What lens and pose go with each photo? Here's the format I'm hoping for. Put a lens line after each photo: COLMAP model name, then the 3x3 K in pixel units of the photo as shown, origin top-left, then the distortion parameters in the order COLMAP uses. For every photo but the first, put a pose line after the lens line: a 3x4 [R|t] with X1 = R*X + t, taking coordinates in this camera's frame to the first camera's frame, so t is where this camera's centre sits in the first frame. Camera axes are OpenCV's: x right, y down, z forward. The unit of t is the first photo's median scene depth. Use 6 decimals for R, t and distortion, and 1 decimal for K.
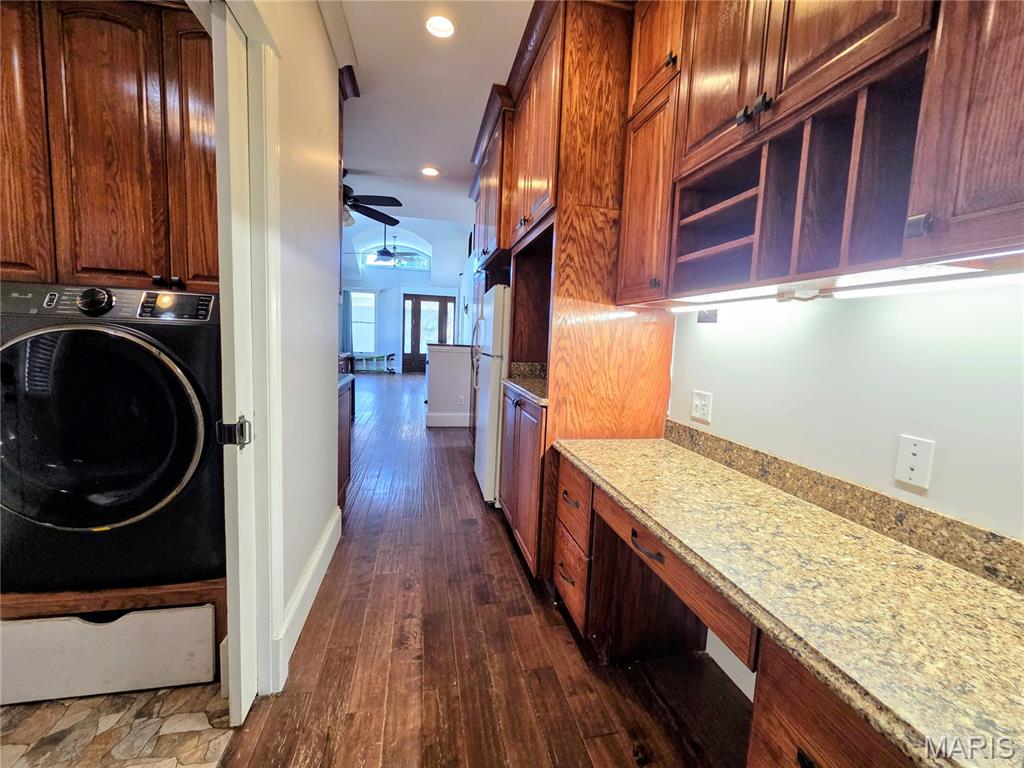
lens RADIAL K [[416.3, 0, 511.4], [0, 416.3, 377.1], [0, 0, 1]] dist [0.004524, 0.000094]
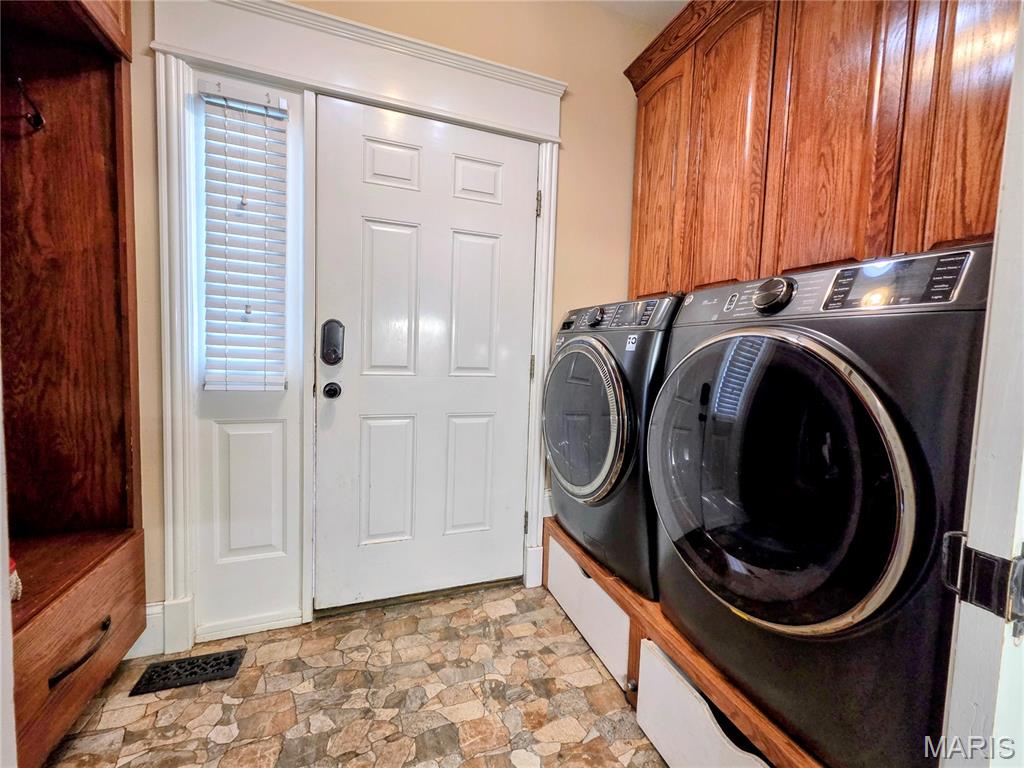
lens RADIAL K [[416.3, 0, 515.7], [0, 416.3, 376.4], [0, 0, 1]] dist [0.004524, 0.000094]
pose [[0.142905, 0.024607, -0.989430, -0.284442], [-0.122028, 0.992502, 0.007059, 0.004770], [0.982185, 0.119730, 0.144836, 0.396607]]
